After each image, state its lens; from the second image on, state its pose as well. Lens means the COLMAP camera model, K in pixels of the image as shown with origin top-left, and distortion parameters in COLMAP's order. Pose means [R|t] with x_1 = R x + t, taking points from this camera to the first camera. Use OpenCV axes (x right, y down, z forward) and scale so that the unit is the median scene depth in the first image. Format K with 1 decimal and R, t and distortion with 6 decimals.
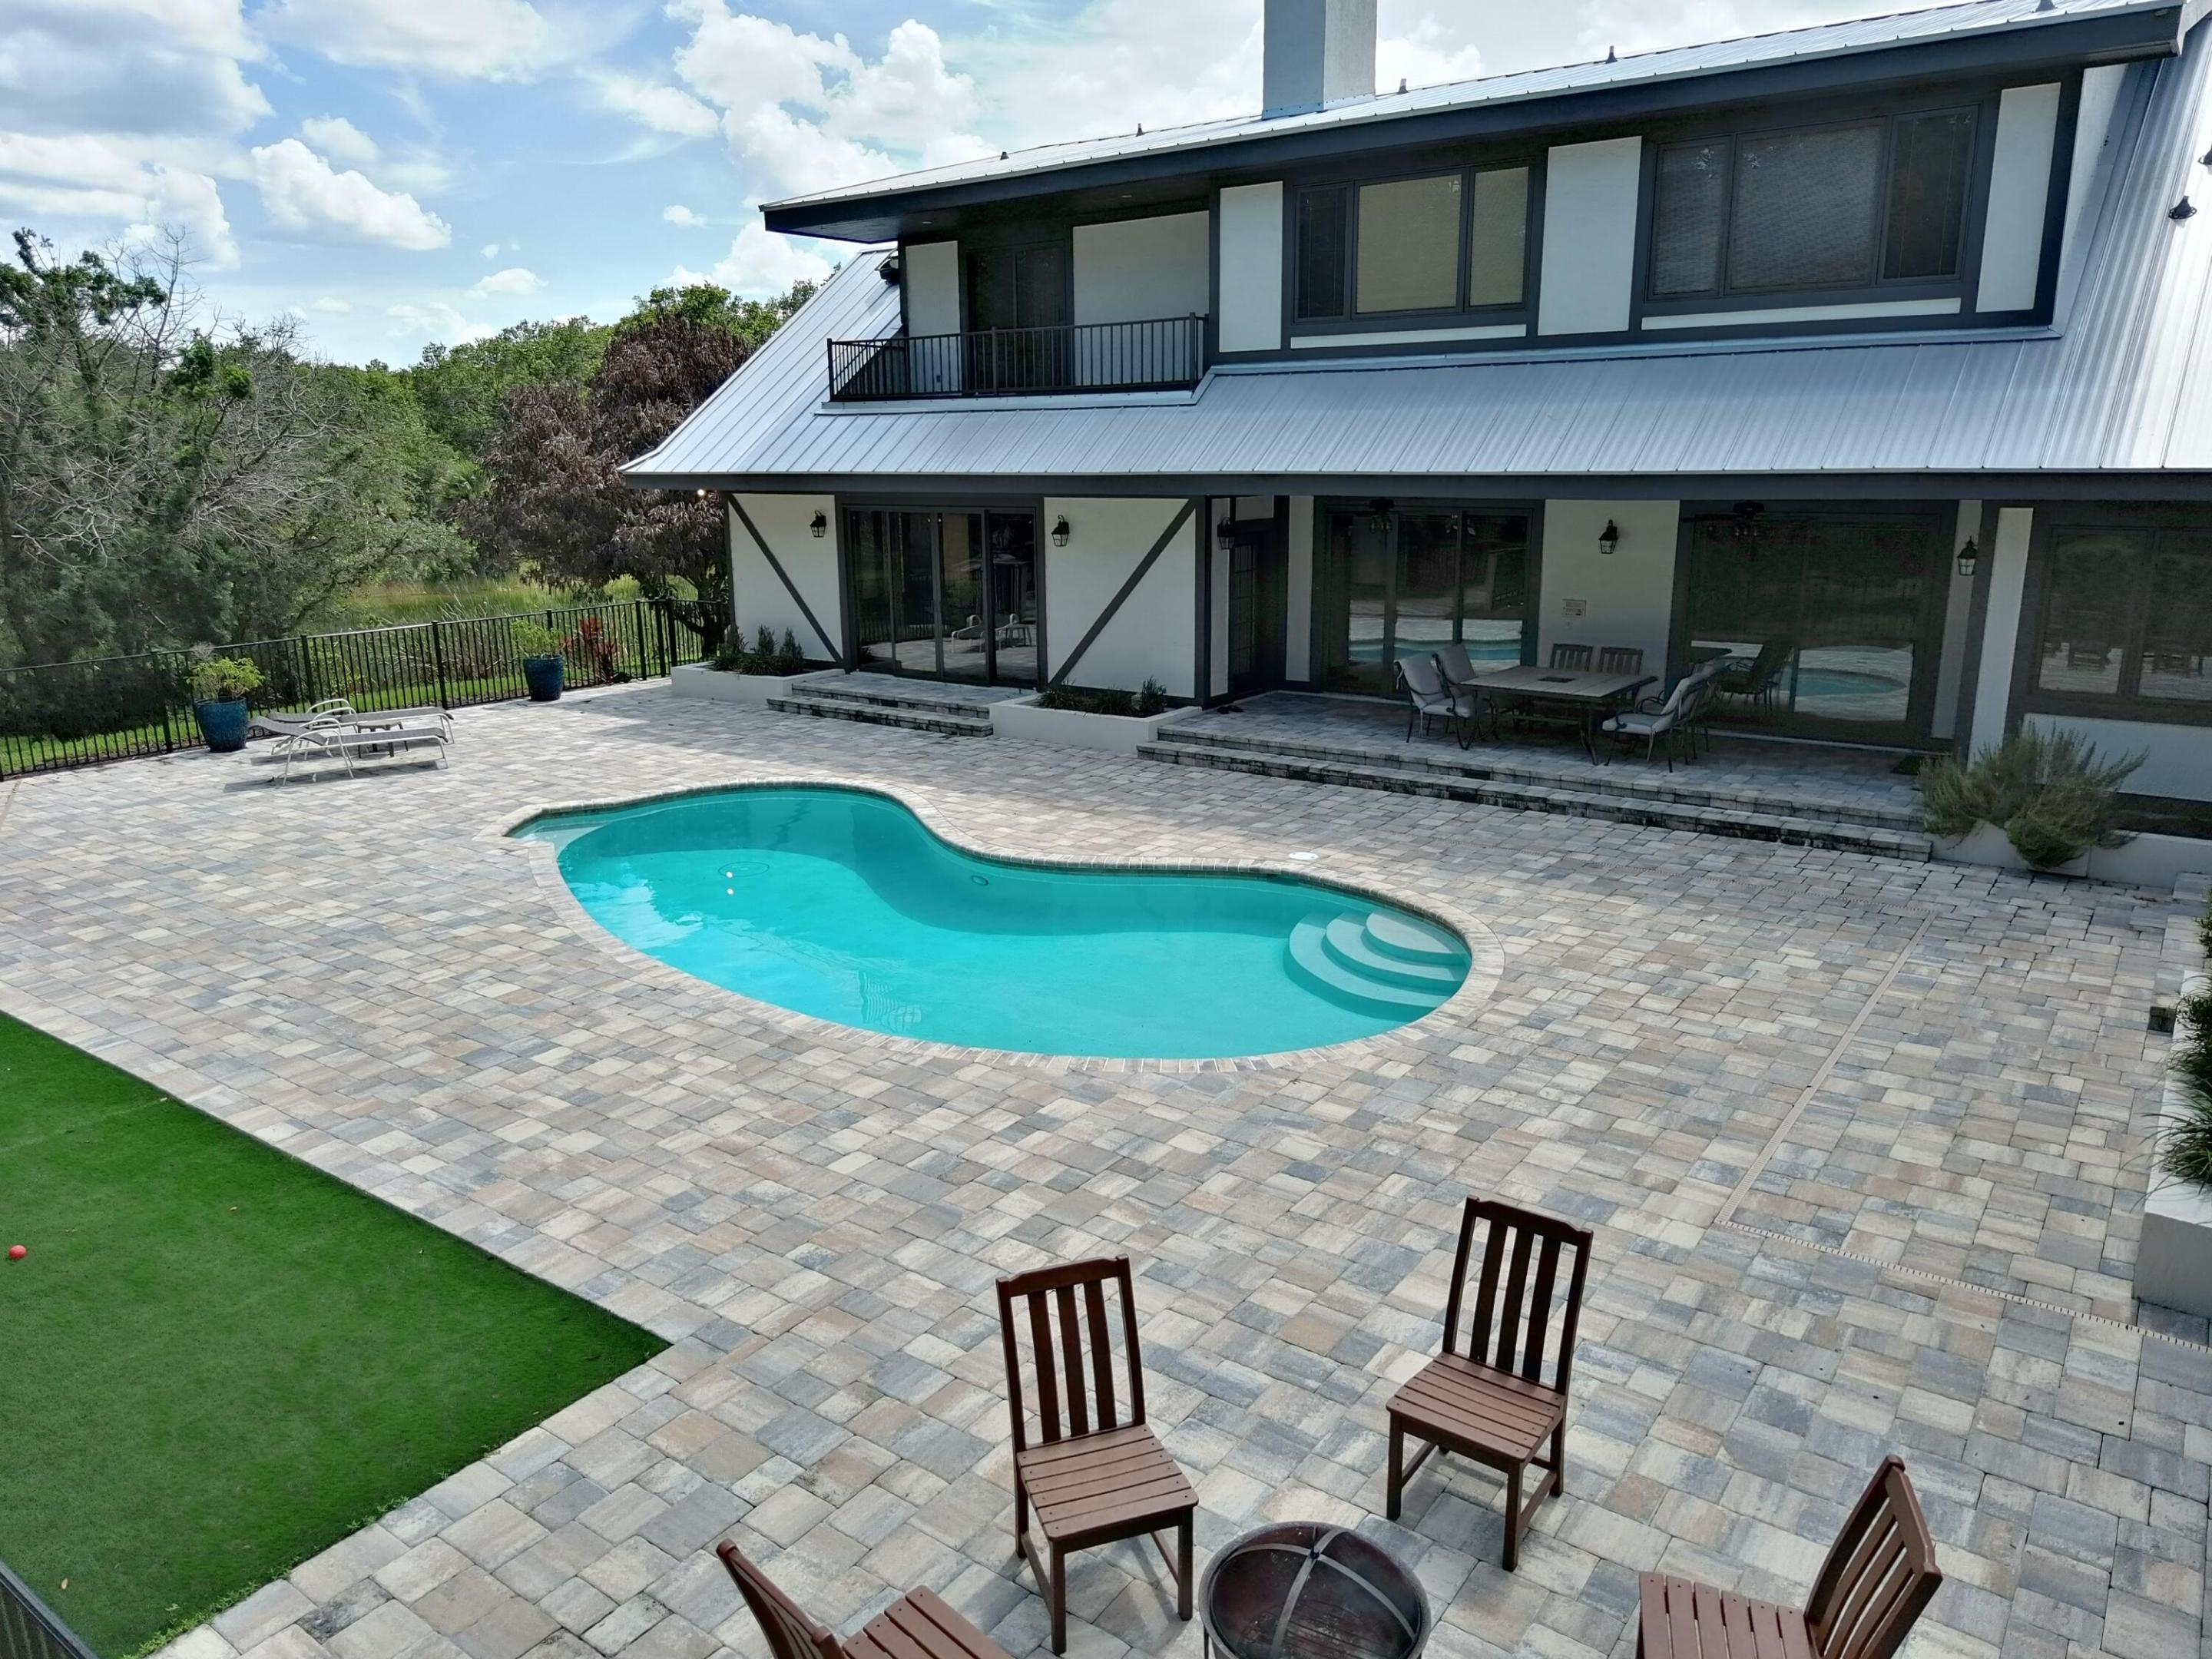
lens RADIAL K [[1529.6, 0, 1104.2], [0, 1529.6, 816.8], [0, 0, 1]] dist [0.013790, -0.003727]
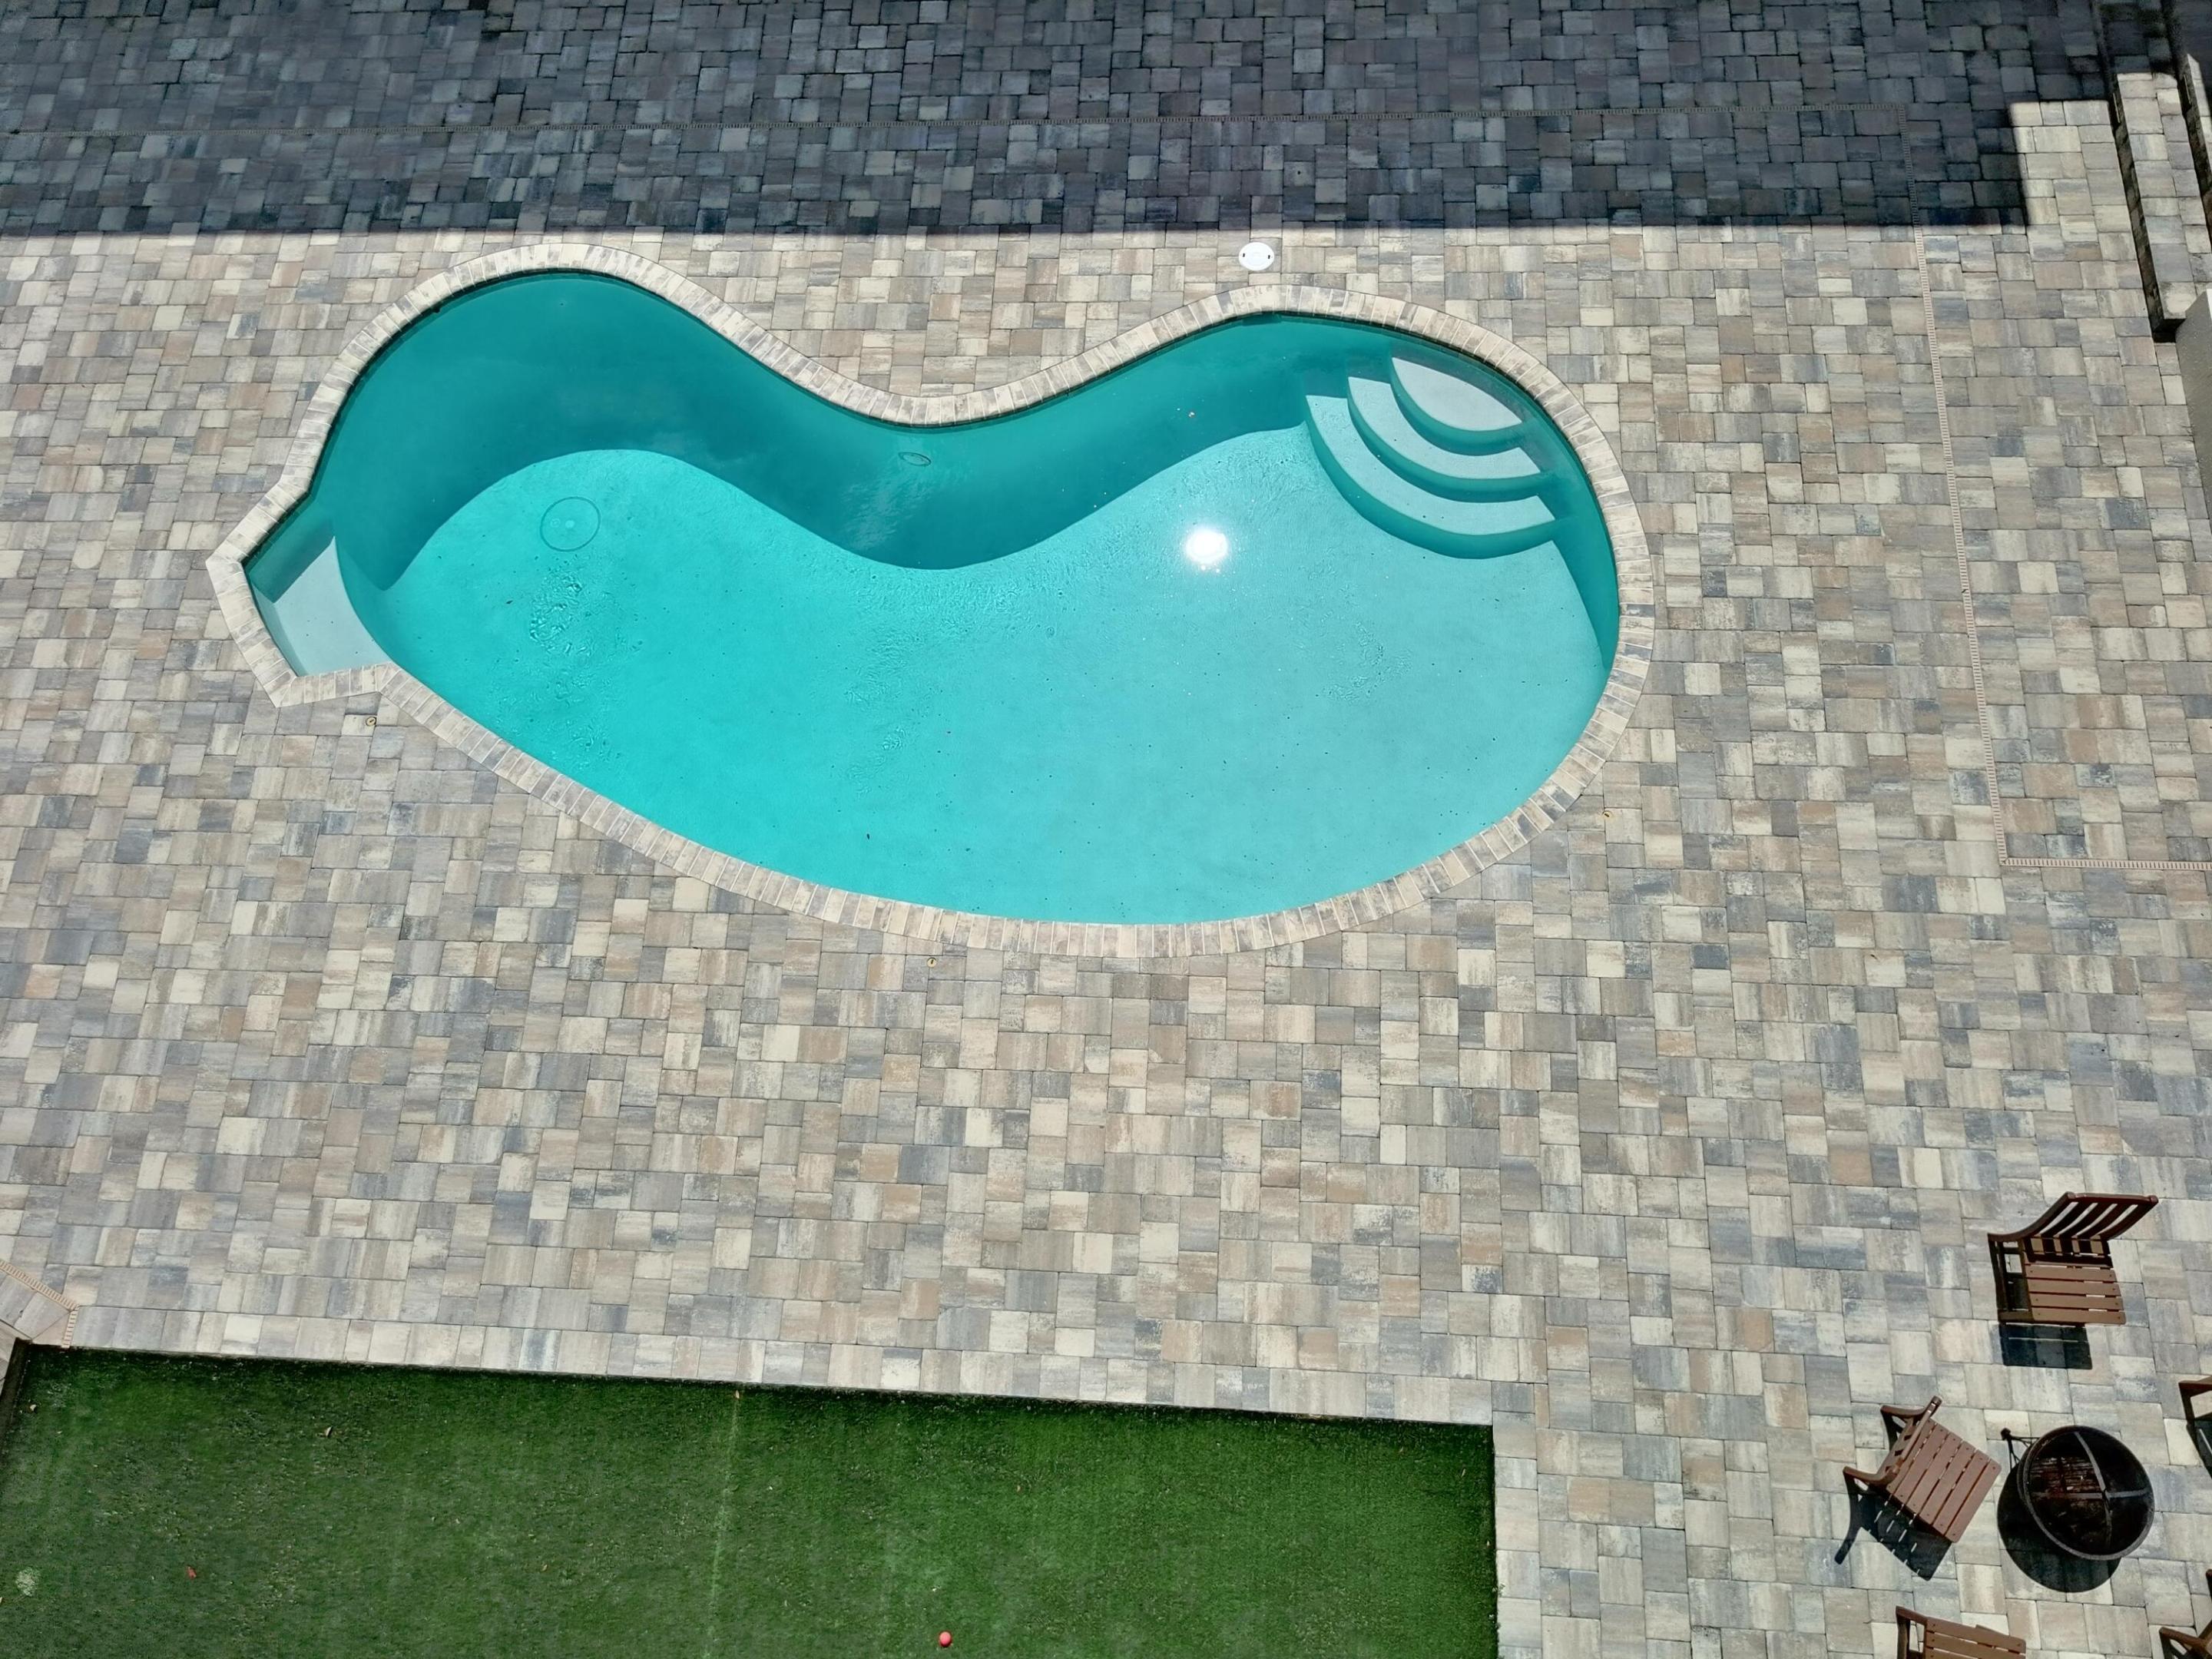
lens RADIAL K [[1519.0, 0, 1106.4], [0, 1519.0, 822.1], [0, 0, 1]] dist [0.016033, -0.010581]
pose [[0.836014, -0.533648, 0.127672, -0.219477], [0.190590, 0.500605, 0.844435, -0.558463], [-0.514544, -0.681627, 0.520220, 0.401144]]
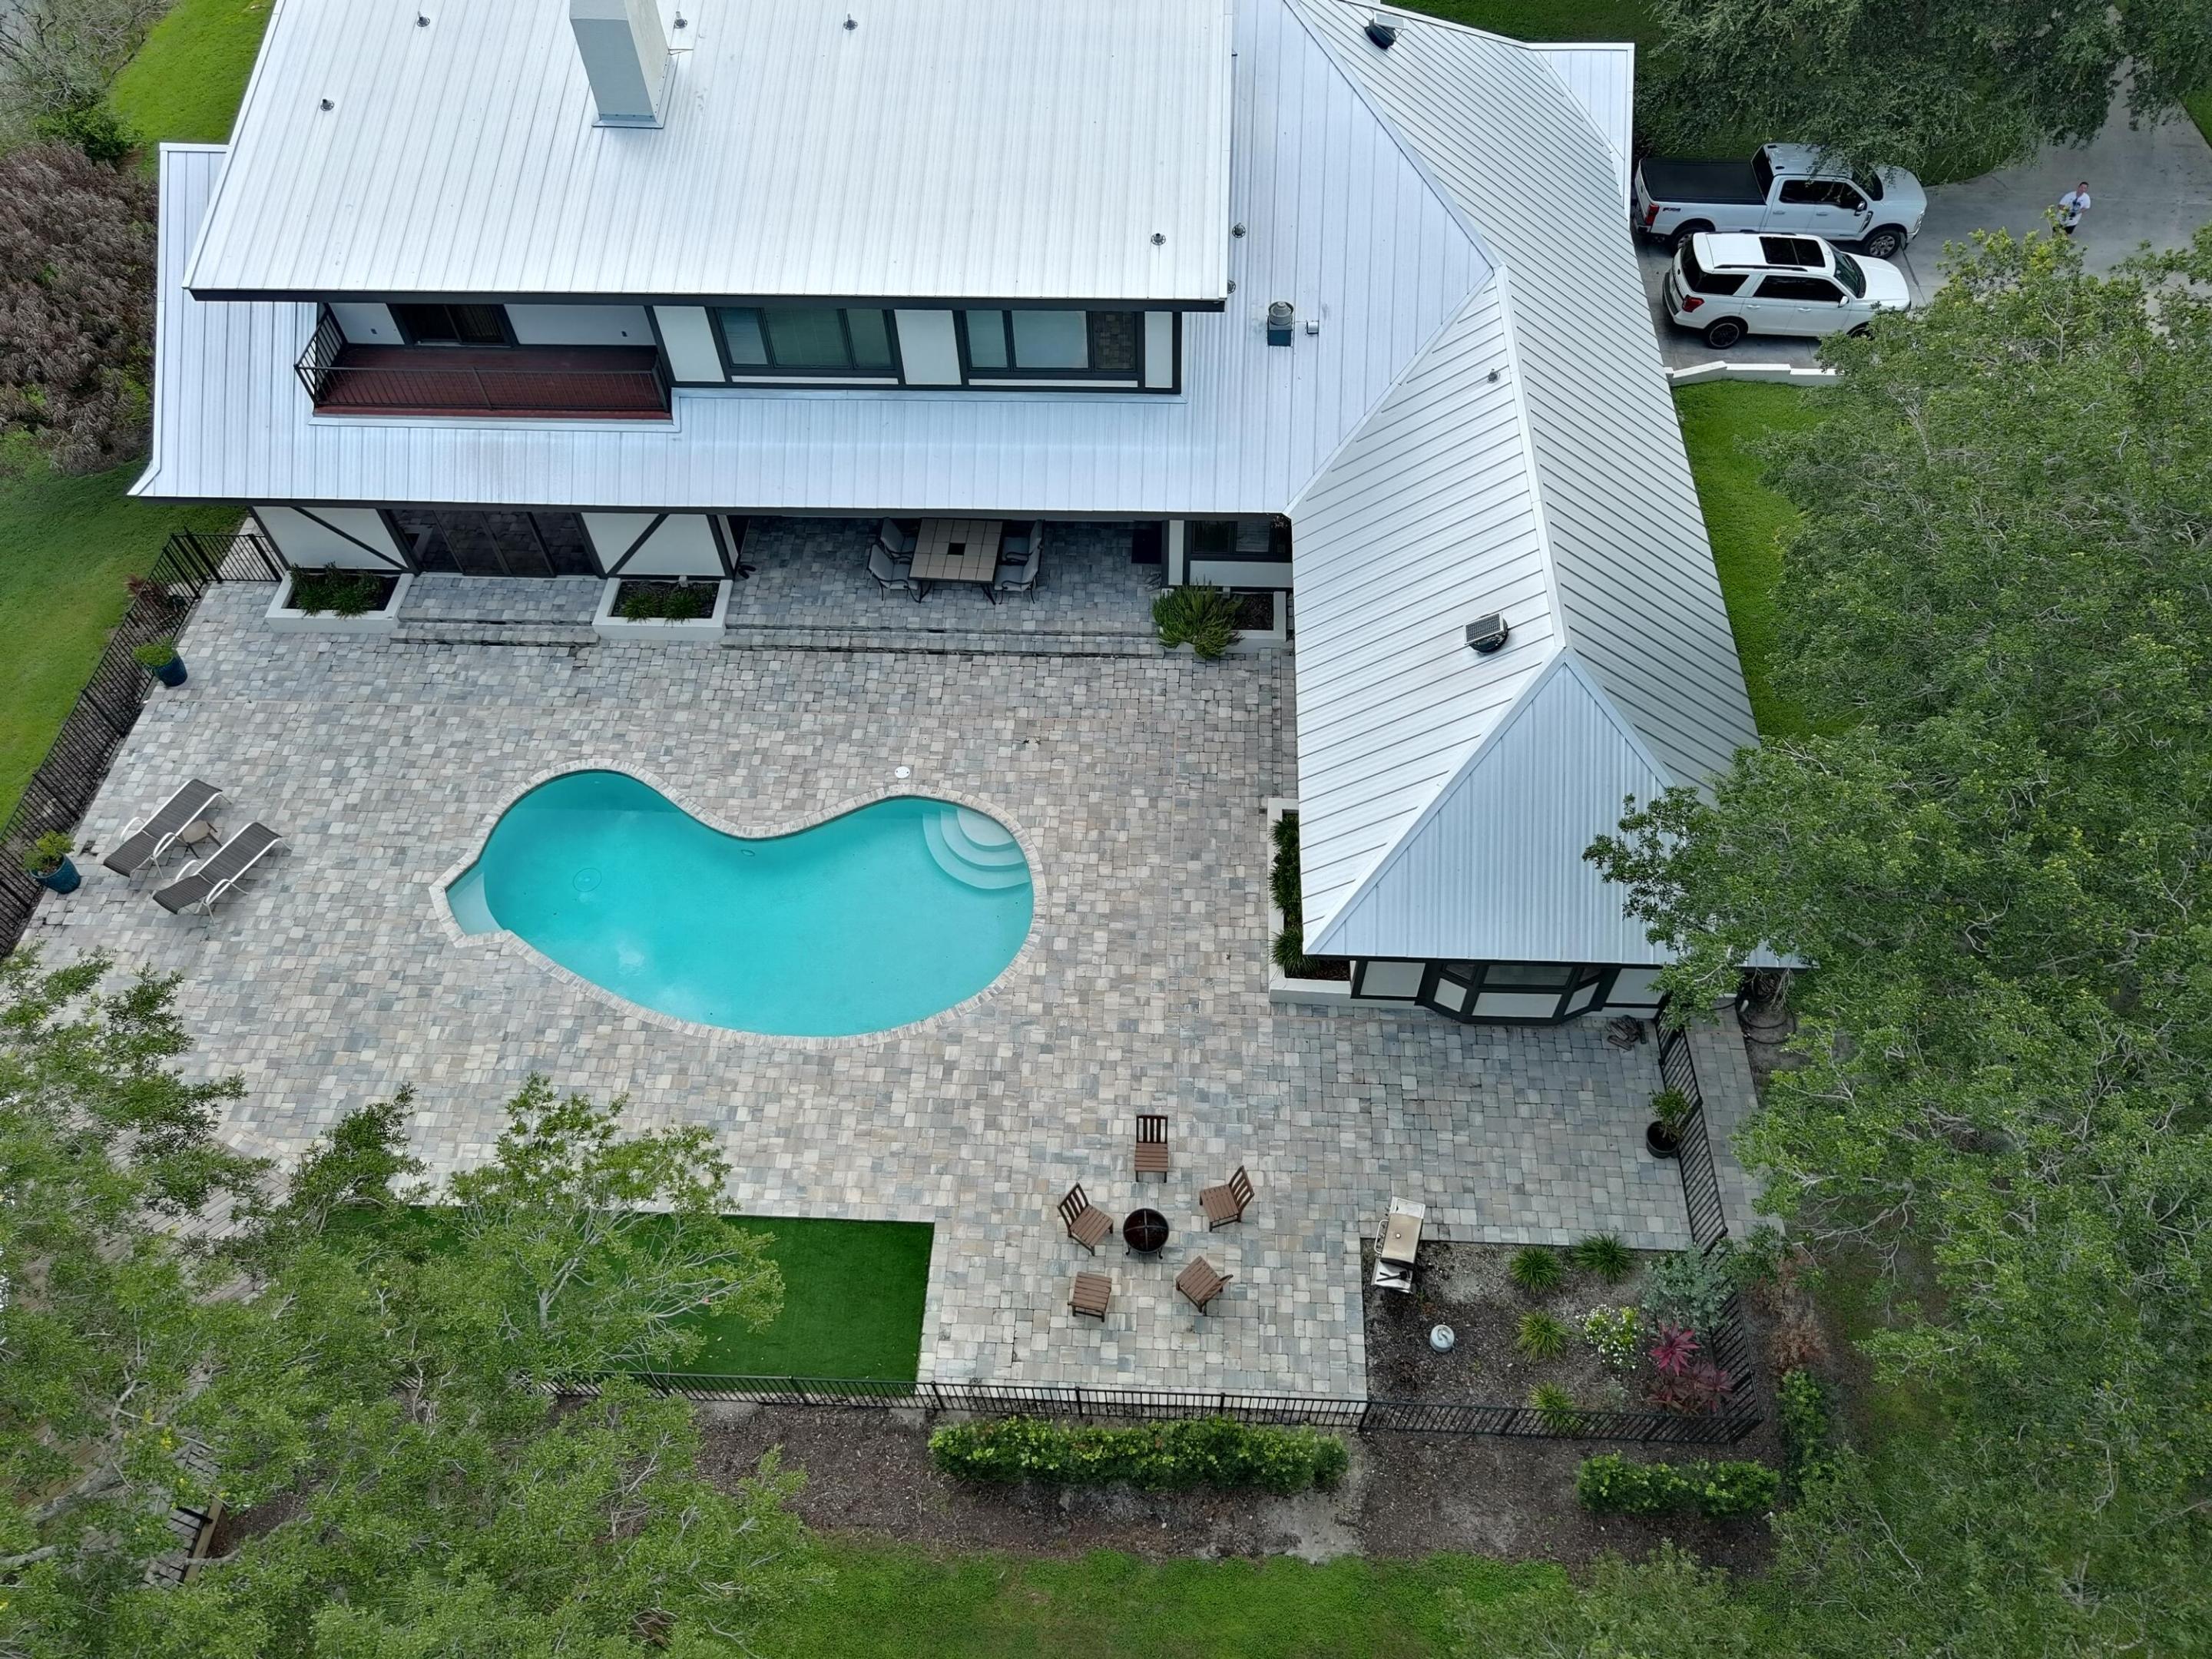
lens RADIAL K [[1510.2, 0, 1109.8], [0, 1510.2, 825.1], [0, 0, 1]] dist [-0.007703, -0.001346]
pose [[0.835254, -0.452010, 0.313108, -0.294772], [0.142439, 0.727855, 0.670774, -1.226730], [-0.531094, -0.515668, 0.672328, -0.504066]]
